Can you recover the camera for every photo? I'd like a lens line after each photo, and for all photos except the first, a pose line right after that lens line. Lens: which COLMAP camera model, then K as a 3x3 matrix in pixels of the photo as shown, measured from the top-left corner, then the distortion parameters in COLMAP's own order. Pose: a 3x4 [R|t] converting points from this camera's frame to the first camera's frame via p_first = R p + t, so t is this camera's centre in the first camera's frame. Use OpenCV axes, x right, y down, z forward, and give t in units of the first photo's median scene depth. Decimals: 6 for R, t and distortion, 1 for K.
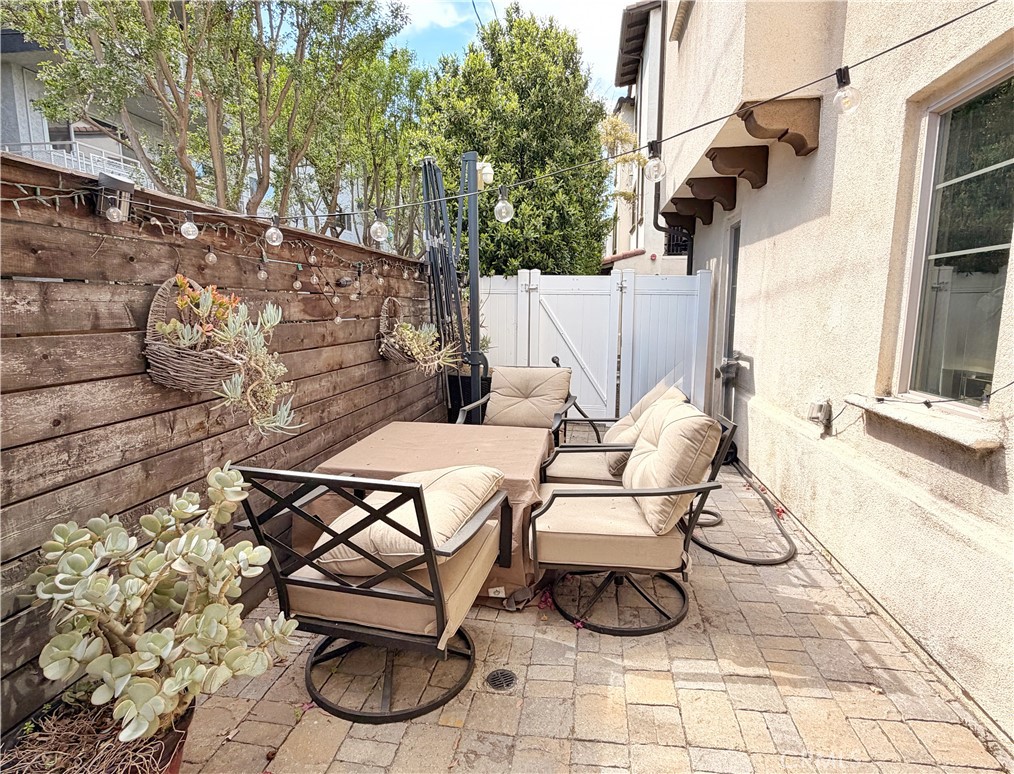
lens RADIAL K [[562.8, 0, 509.0], [0, 562.8, 389.6], [0, 0, 1]] dist [0.001830, 0.000251]
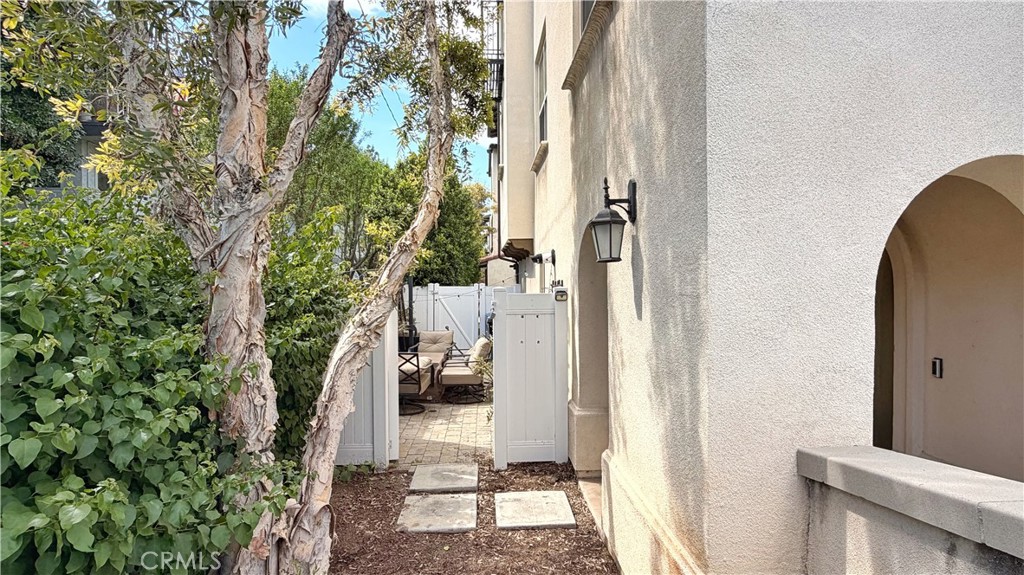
lens RADIAL K [[532.7, 0, 513.9], [0, 532.7, 285.6], [0, 0, 1]] dist [0.001431, 0.000017]
pose [[0.979413, -0.003374, 0.201840, -0.122092], [0.030760, 0.990679, -0.132698, 0.102271], [-0.199511, 0.136175, 0.970388, -1.635009]]
